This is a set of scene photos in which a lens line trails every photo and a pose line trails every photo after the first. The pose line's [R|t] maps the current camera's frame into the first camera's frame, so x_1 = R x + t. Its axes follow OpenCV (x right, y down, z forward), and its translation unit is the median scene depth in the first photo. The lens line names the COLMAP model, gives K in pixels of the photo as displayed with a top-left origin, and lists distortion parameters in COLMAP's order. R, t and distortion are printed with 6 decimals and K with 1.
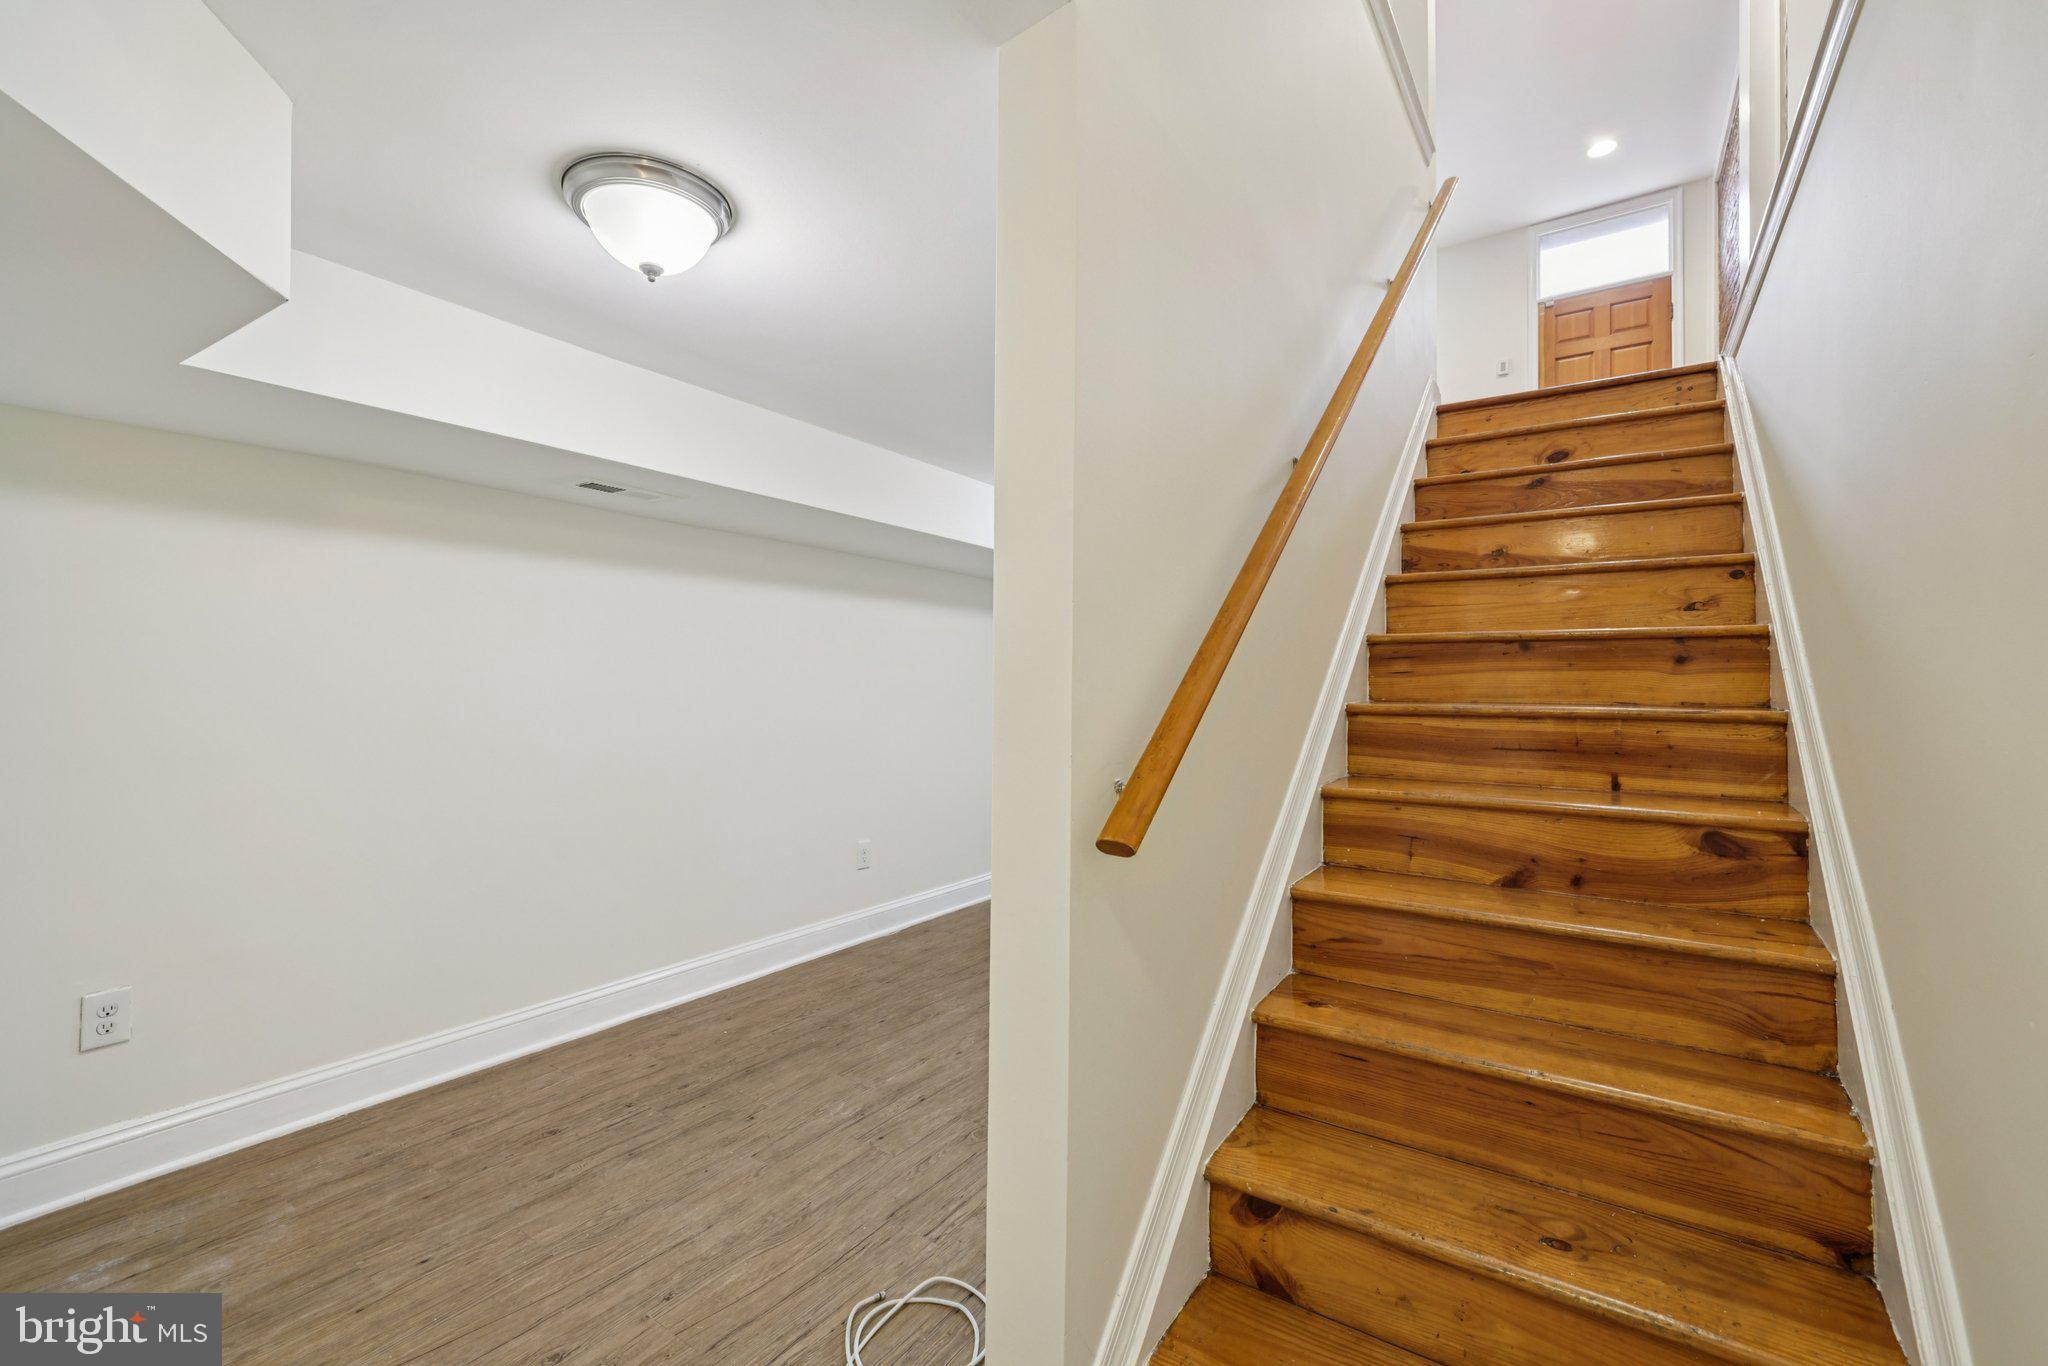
lens RADIAL K [[868.0, 0, 1027.6], [0, 868.0, 685.3], [0, 0, 1]] dist [0.003499, 0.000423]
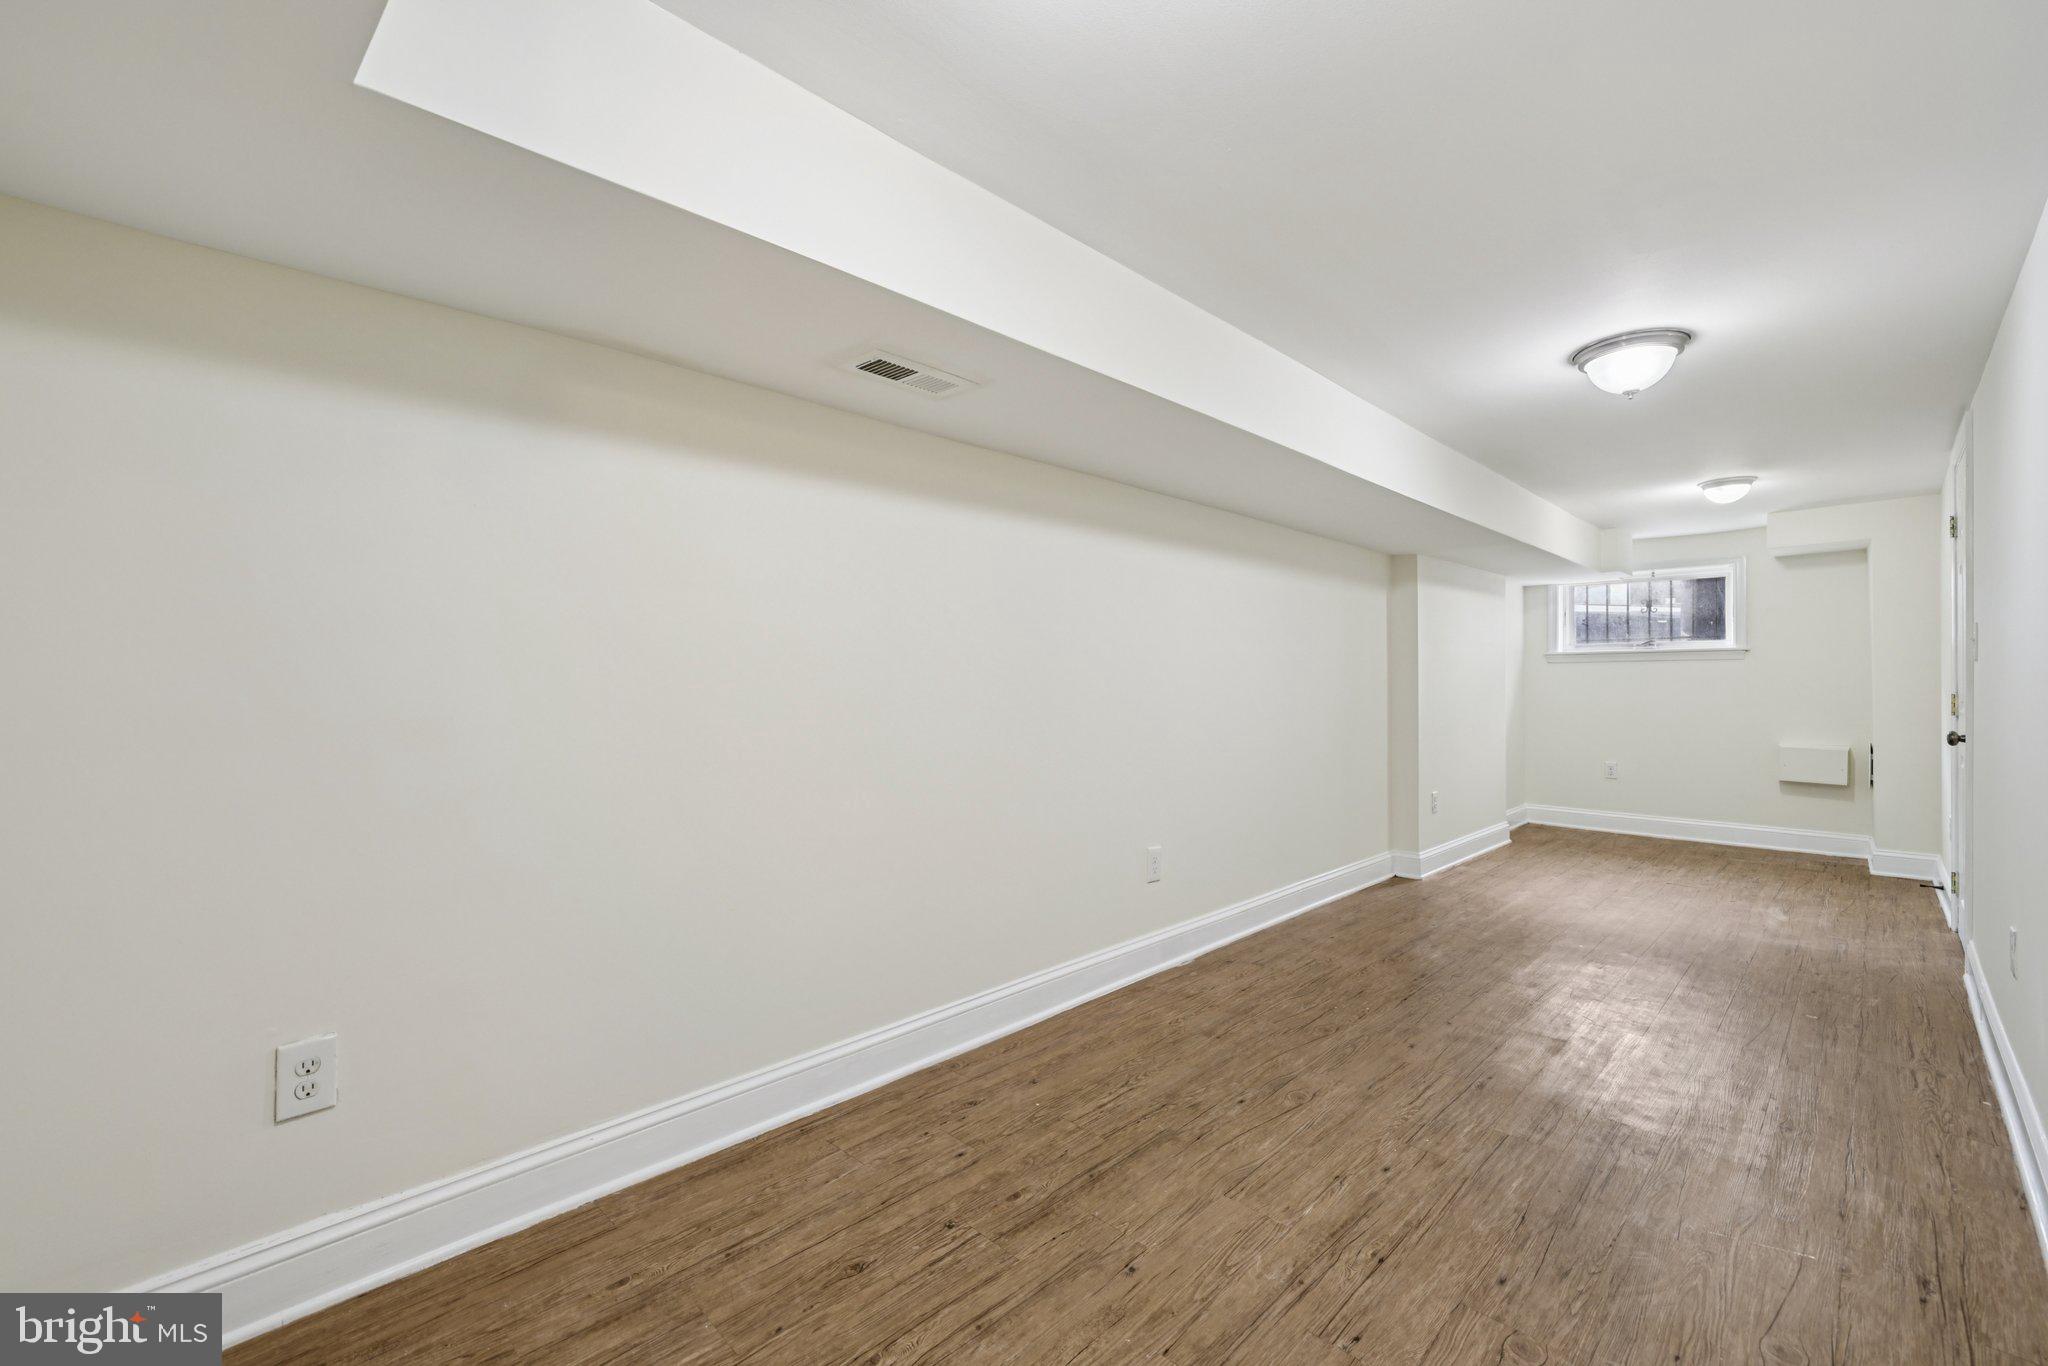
lens RADIAL K [[868.0, 0, 1022.2], [0, 868.0, 681.8], [0, 0, 1]] dist [0.003499, 0.000423]
pose [[0.983824, -0.006377, -0.179026, -0.259337], [0.006761, 0.999976, 0.001535, 0.040312], [0.179012, -0.002721, 0.983843, 0.304942]]
